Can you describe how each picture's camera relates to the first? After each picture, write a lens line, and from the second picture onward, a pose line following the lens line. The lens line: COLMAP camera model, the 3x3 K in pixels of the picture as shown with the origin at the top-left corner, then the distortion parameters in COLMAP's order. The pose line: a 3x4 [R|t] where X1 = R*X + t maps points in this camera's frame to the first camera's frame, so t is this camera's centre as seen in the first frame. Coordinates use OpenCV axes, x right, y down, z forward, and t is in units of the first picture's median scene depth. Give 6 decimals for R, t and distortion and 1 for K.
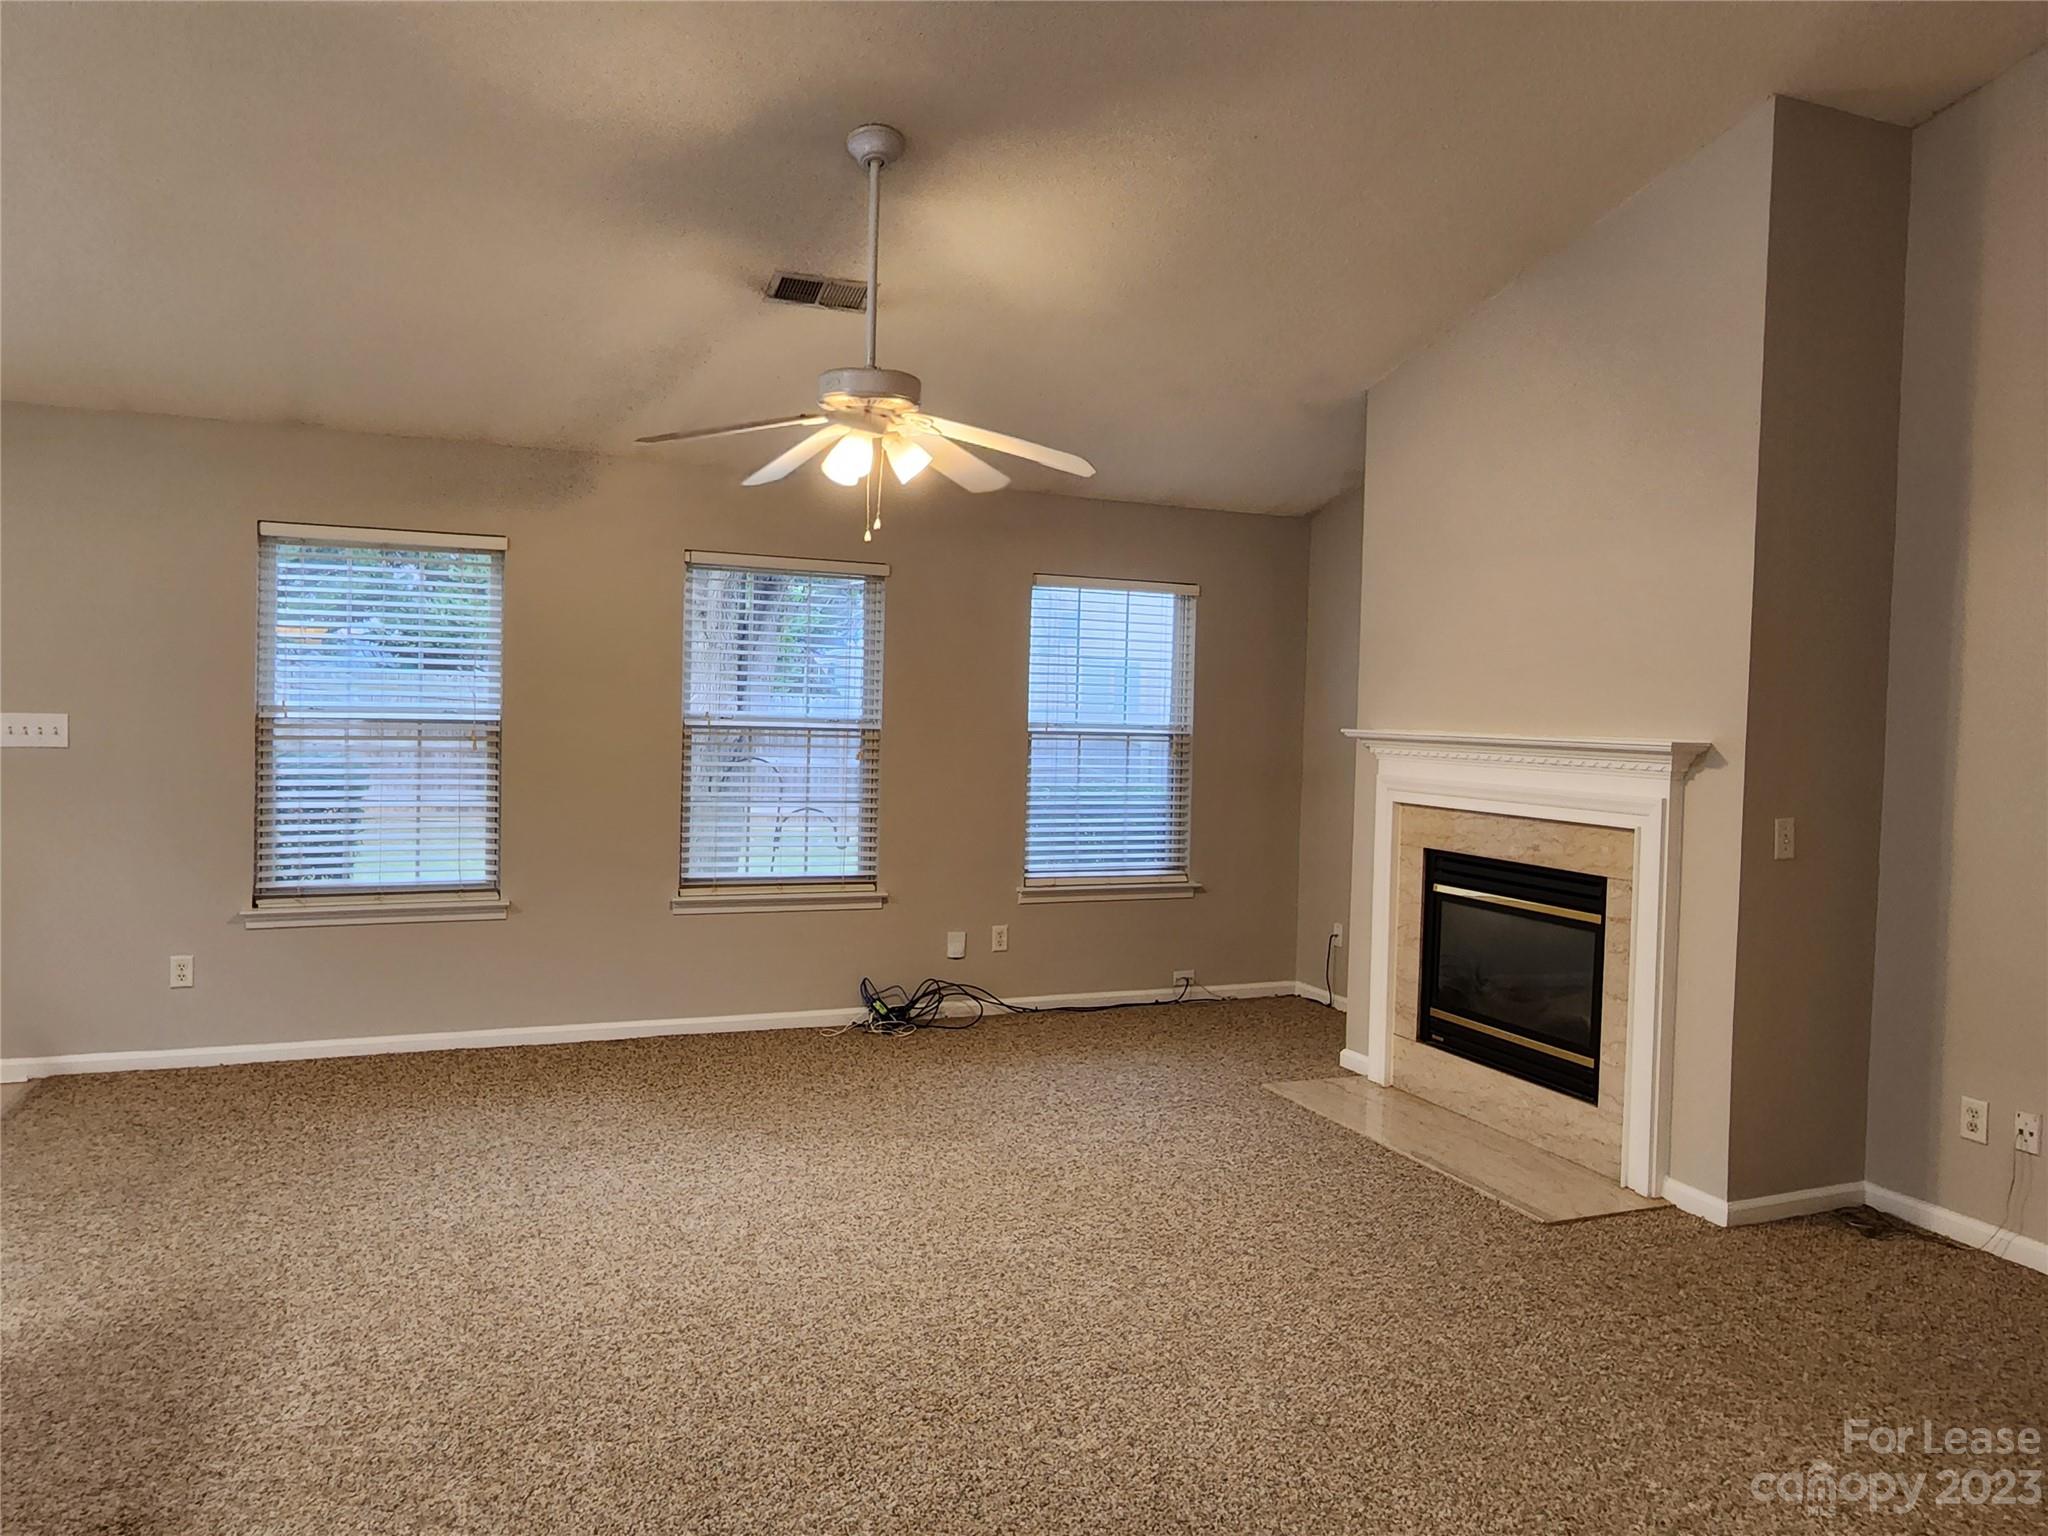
lens RADIAL K [[1387.6, 0, 1032.0], [0, 1387.6, 750.3], [0, 0, 1]] dist [0.004432, -0.000798]
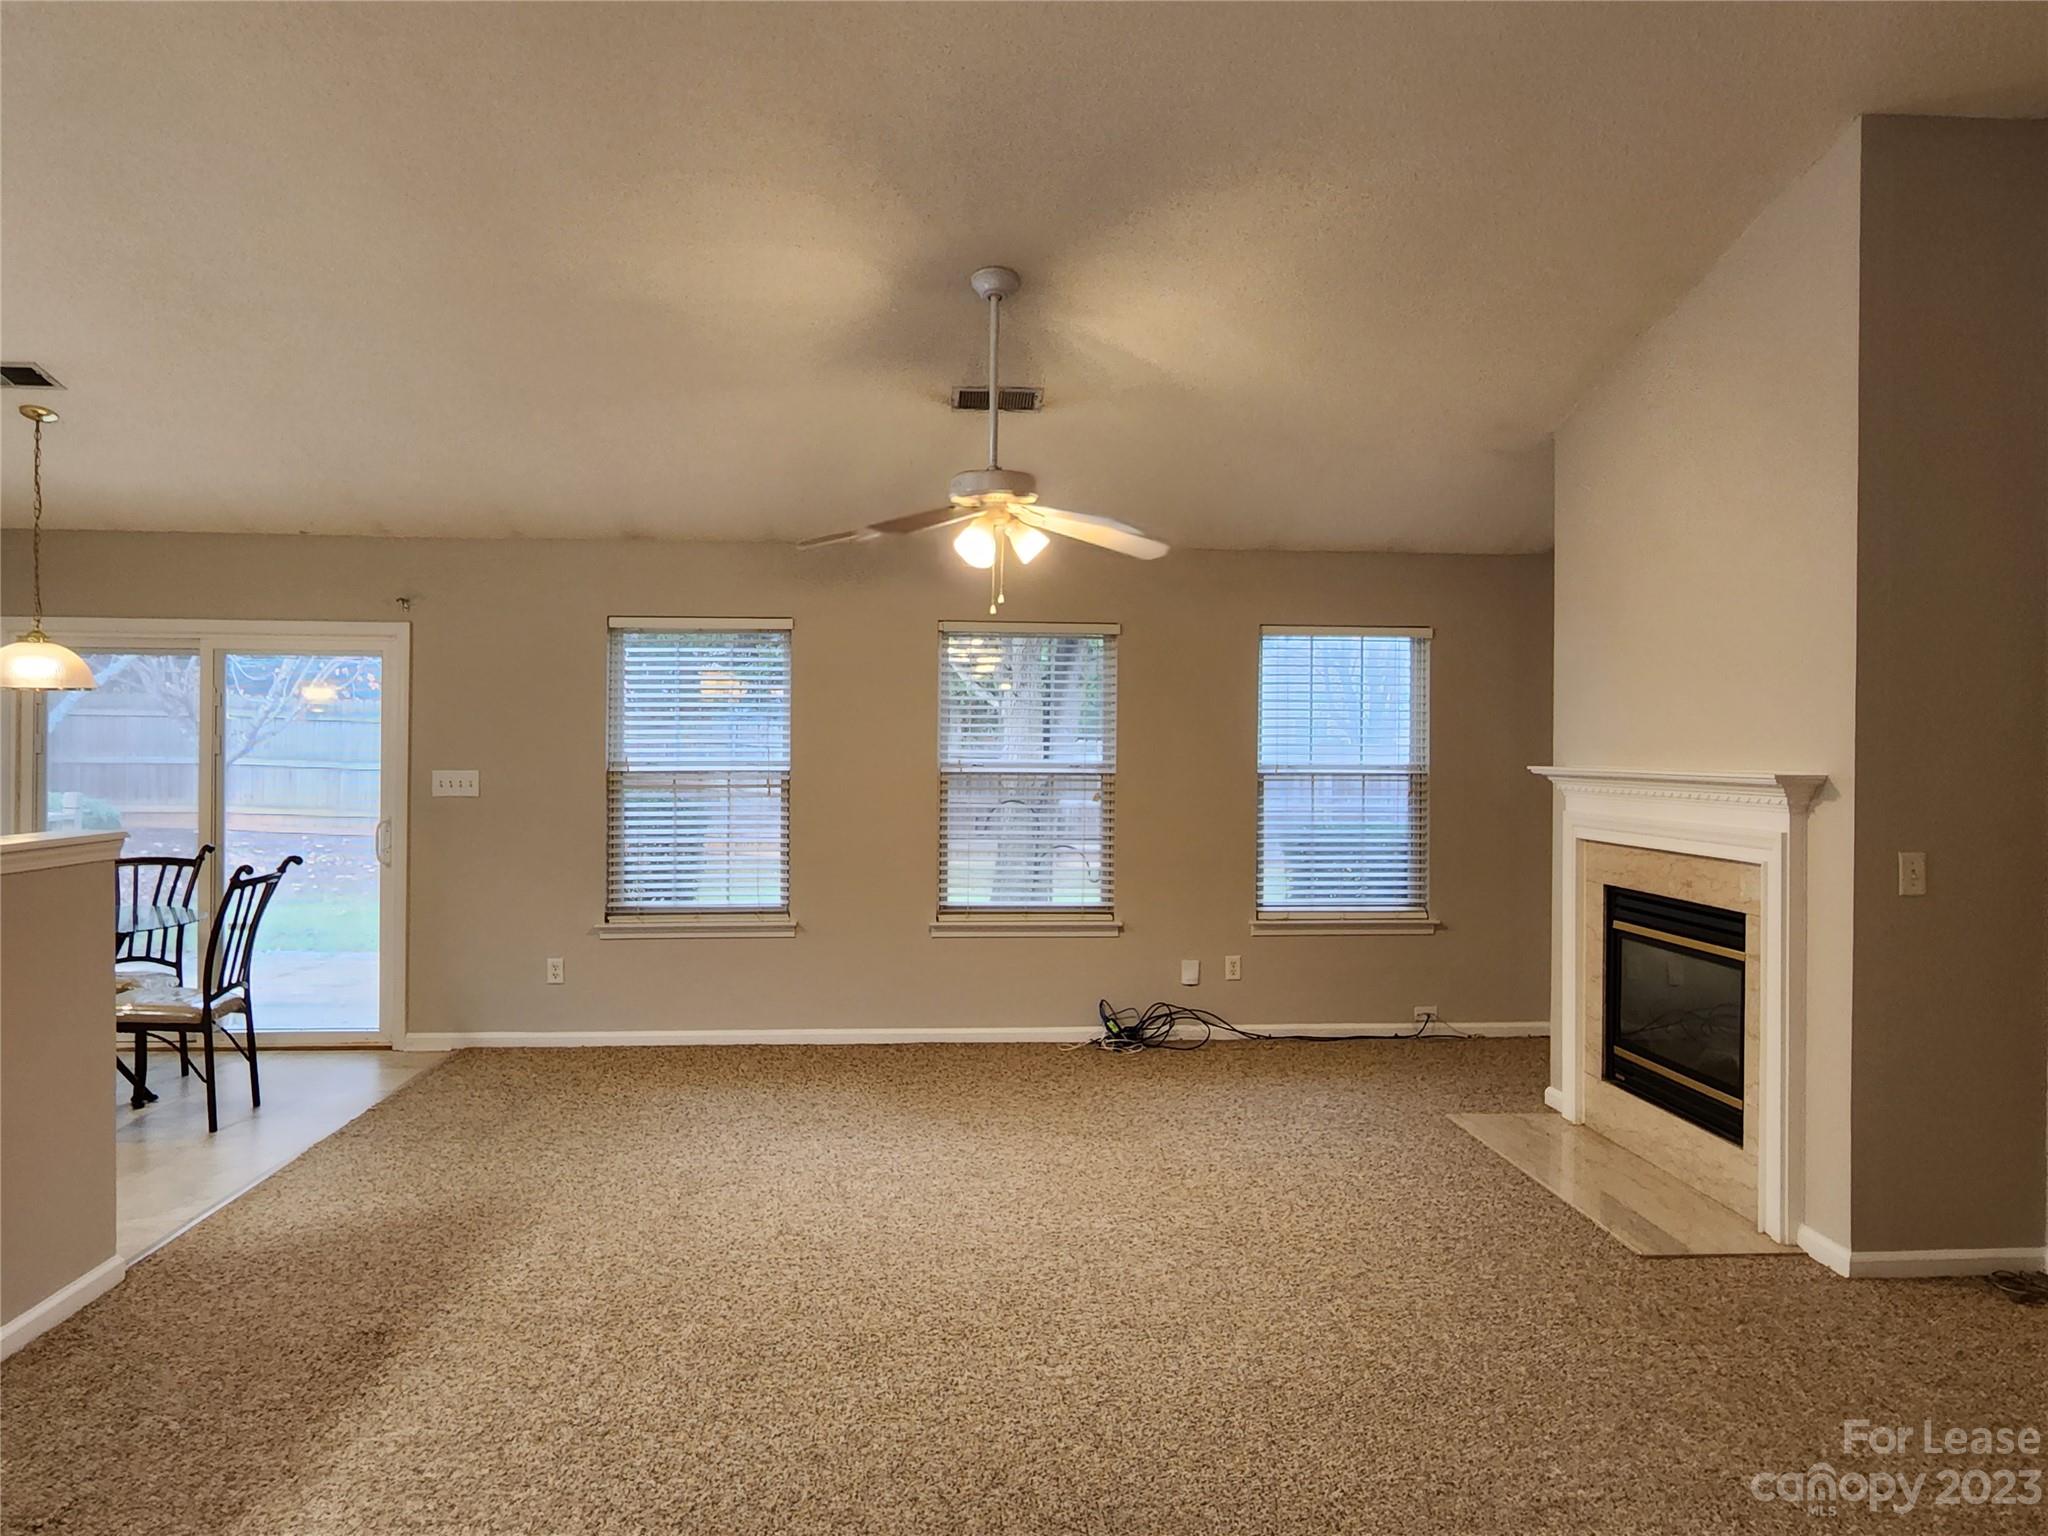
lens RADIAL K [[1387.6, 0, 1032.0], [0, 1387.6, 750.3], [0, 0, 1]] dist [0.004432, -0.000798]
pose [[0.949197, -0.019948, -0.314048, 0.204929], [0.009857, 0.999384, -0.033688, 0.003689], [0.314527, 0.028881, 0.948809, -0.077174]]
